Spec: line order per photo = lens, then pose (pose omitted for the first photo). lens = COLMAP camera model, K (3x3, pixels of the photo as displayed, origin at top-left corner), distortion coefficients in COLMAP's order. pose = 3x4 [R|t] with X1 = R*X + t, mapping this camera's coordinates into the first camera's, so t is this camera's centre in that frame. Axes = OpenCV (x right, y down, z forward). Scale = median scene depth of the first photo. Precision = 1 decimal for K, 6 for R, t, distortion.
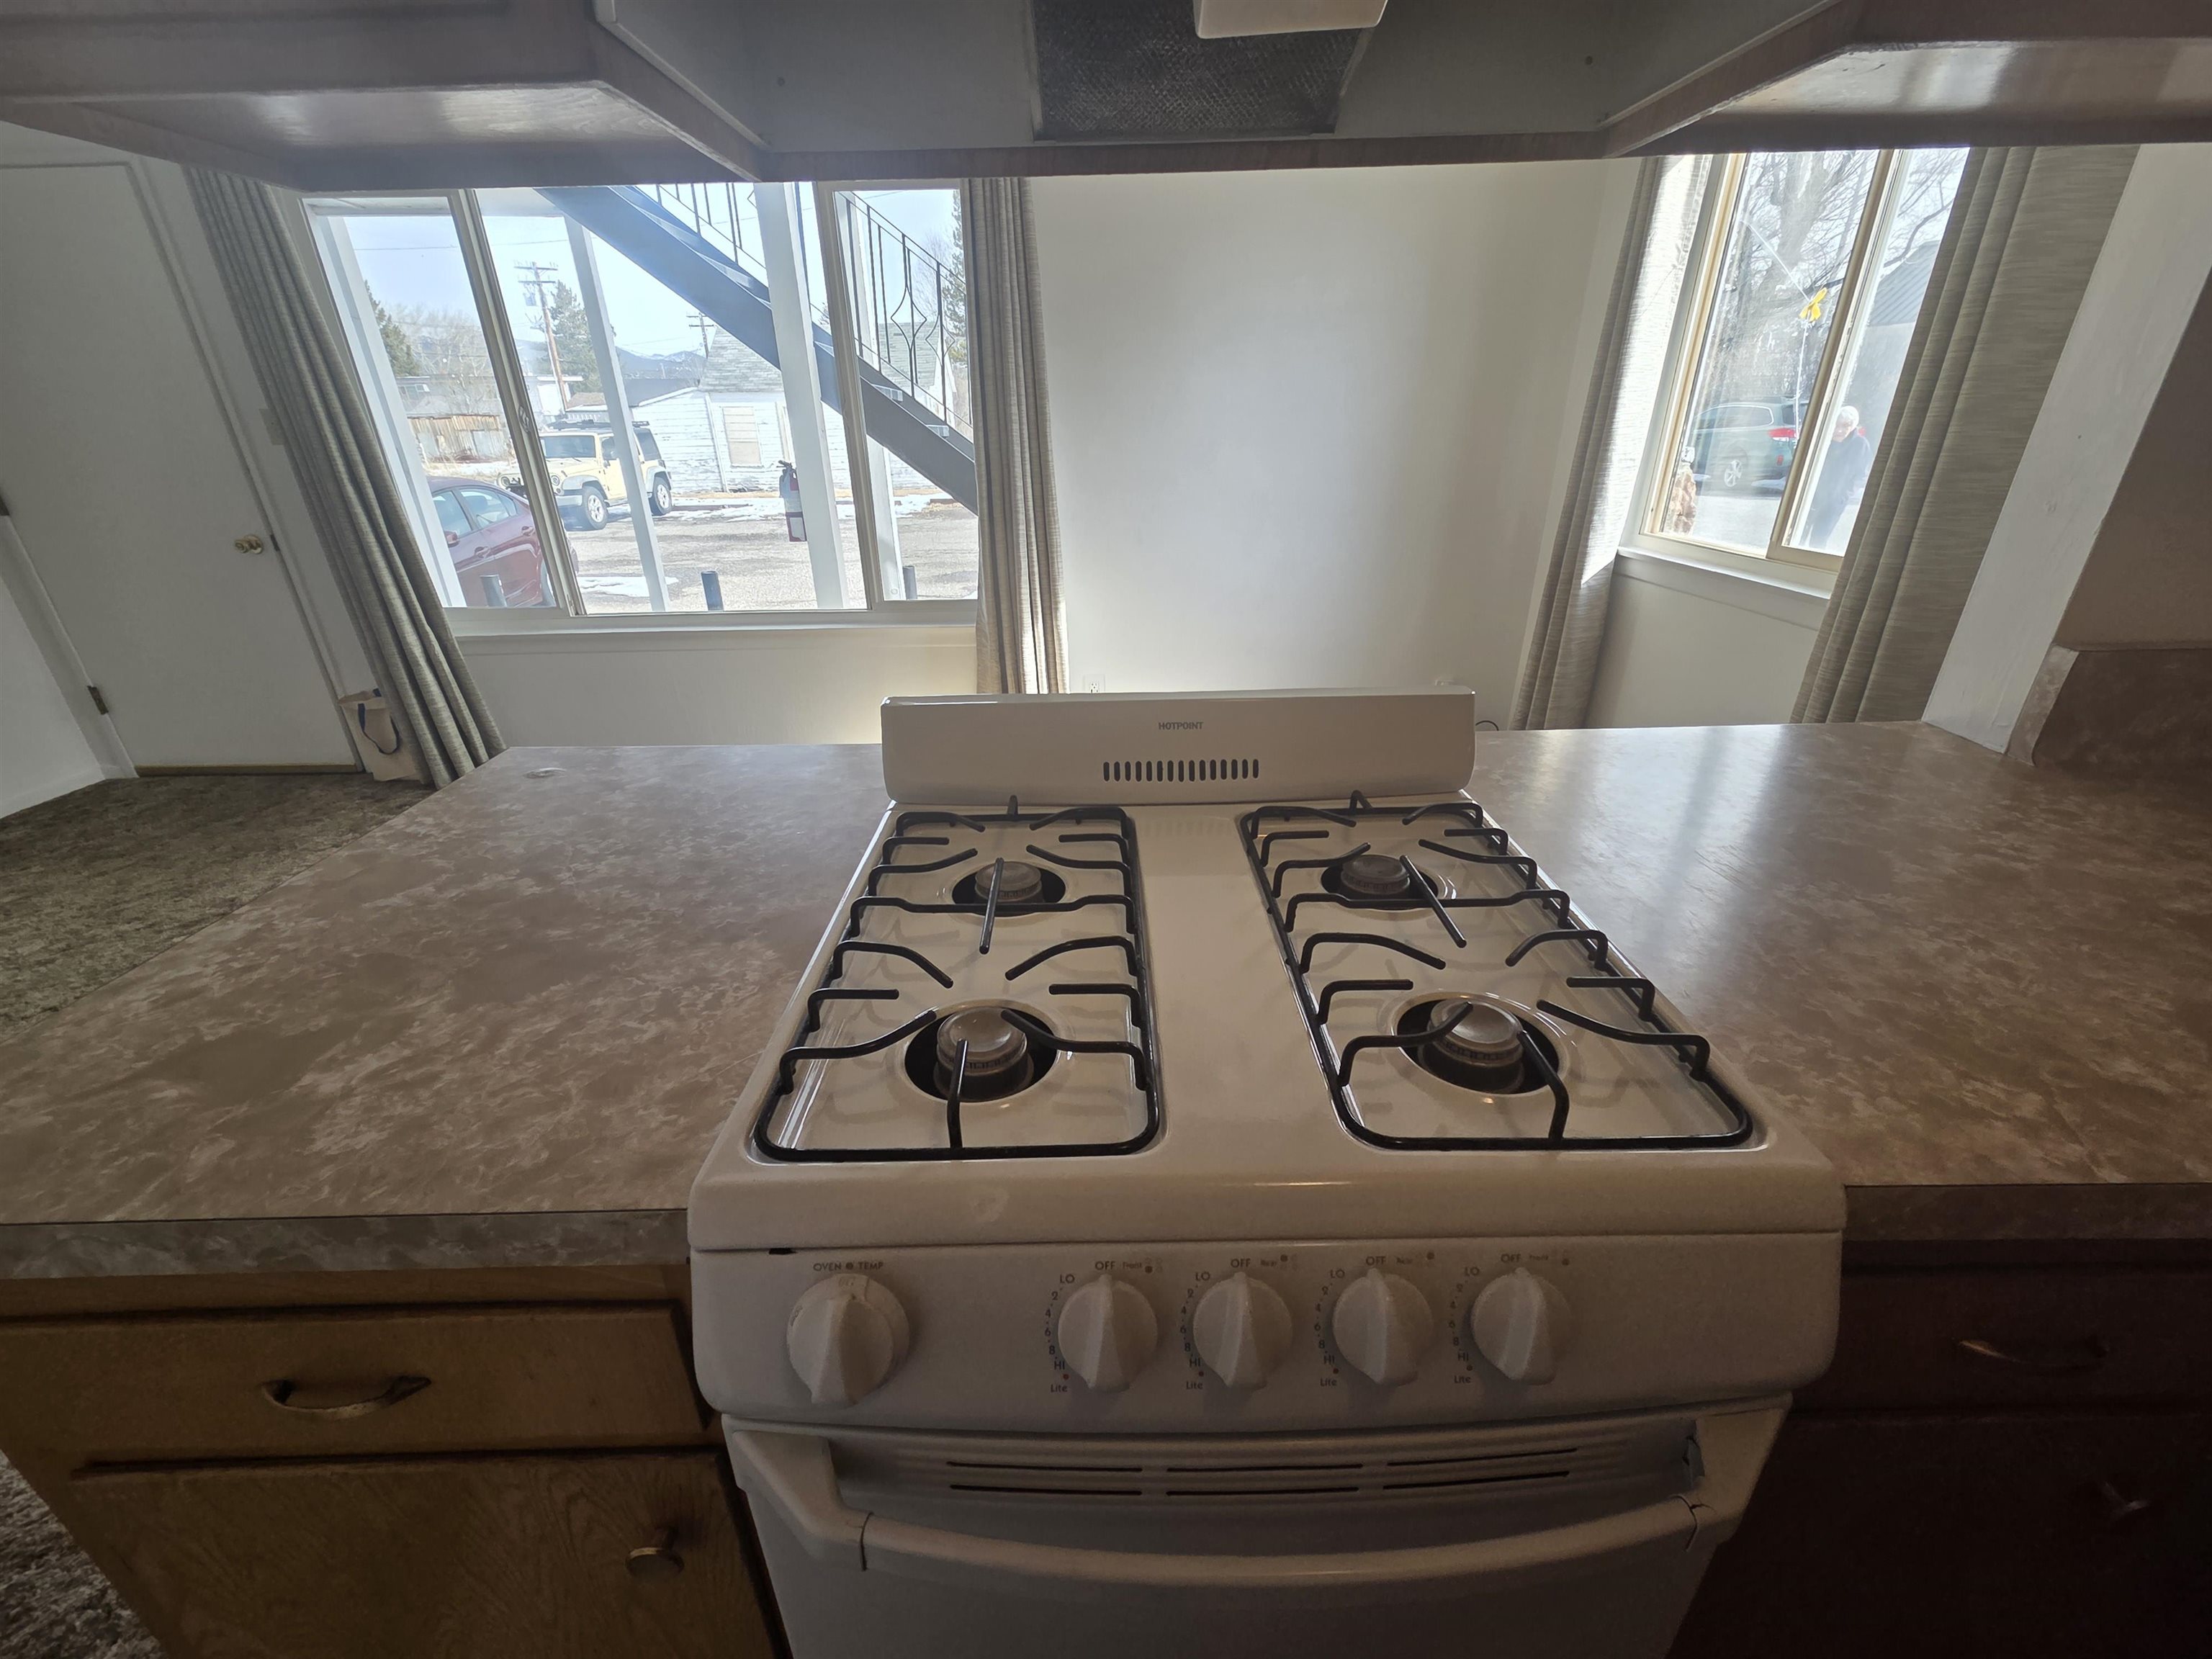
lens RADIAL K [[896.5, 0, 1106.0], [0, 896.5, 829.5], [0, 0, 1]] dist [-0.000139, -0.000036]
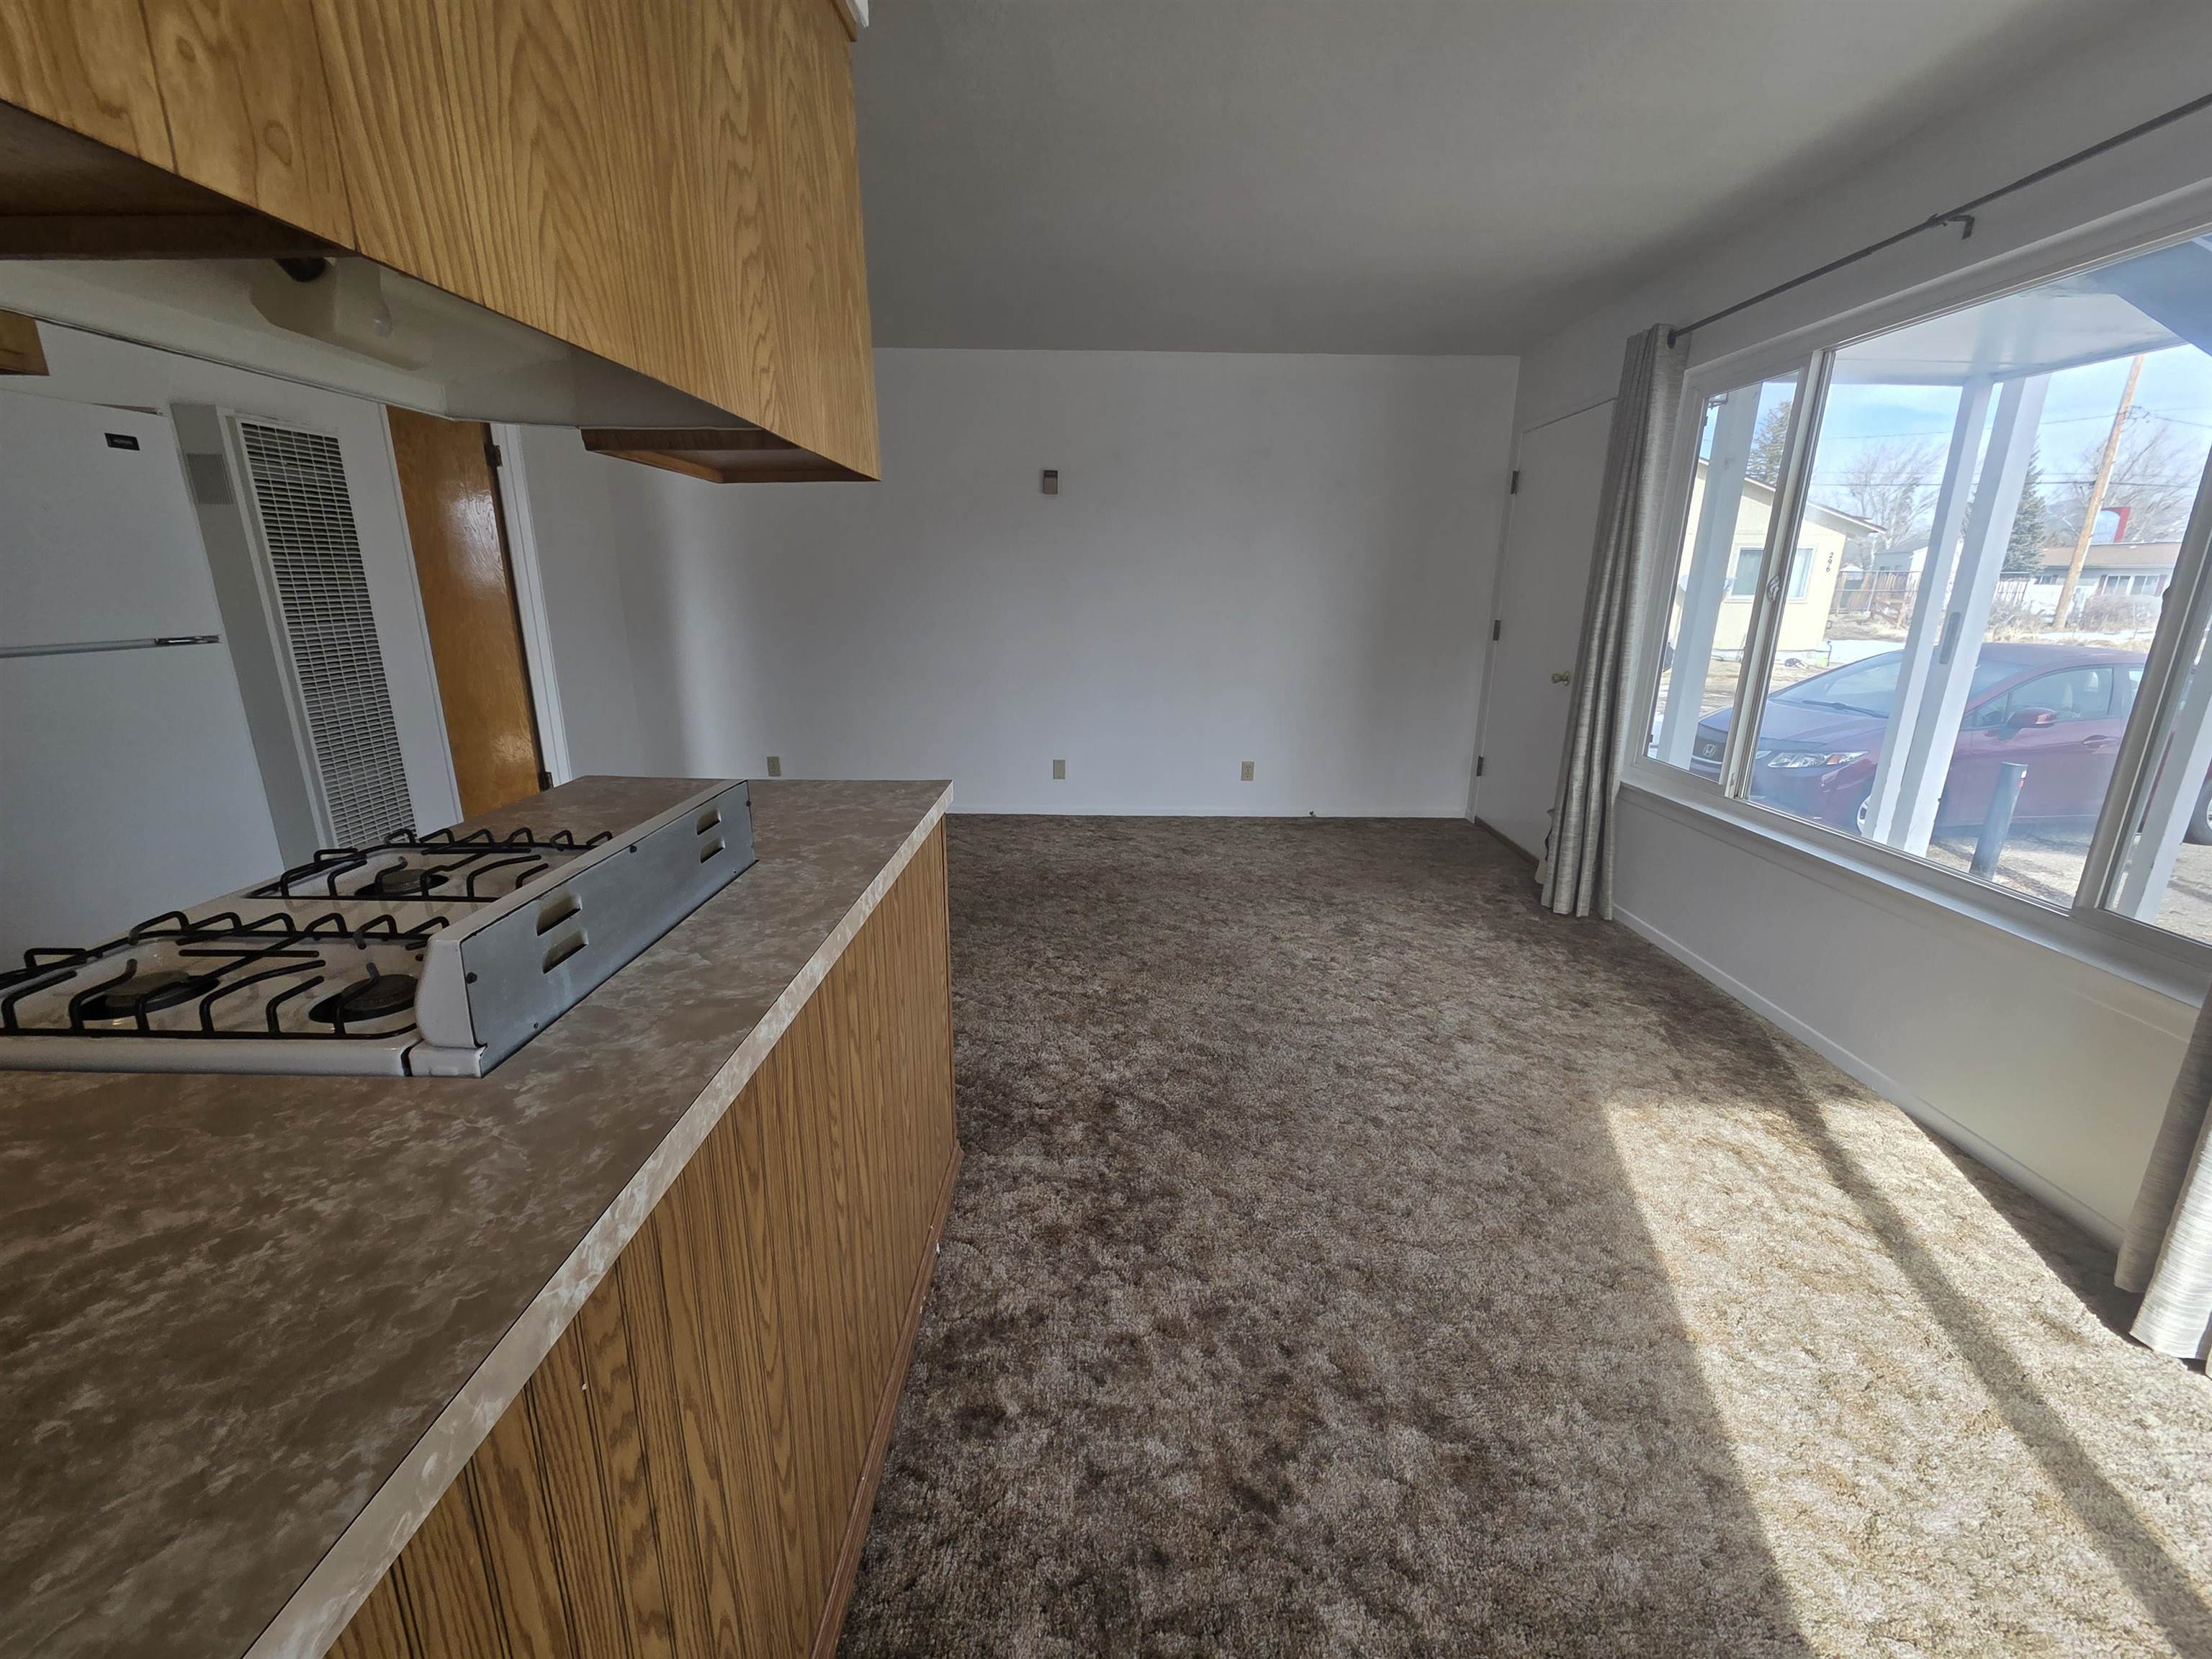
lens RADIAL K [[896.5, 0, 1106.0], [0, 896.5, 829.5], [0, 0, 1]] dist [-0.000139, -0.000036]
pose [[-0.017126, 0.279220, -0.960074, 0.308147], [-0.428692, 0.865428, 0.259341, -0.190256], [0.903288, 0.416018, 0.104878, 0.392347]]
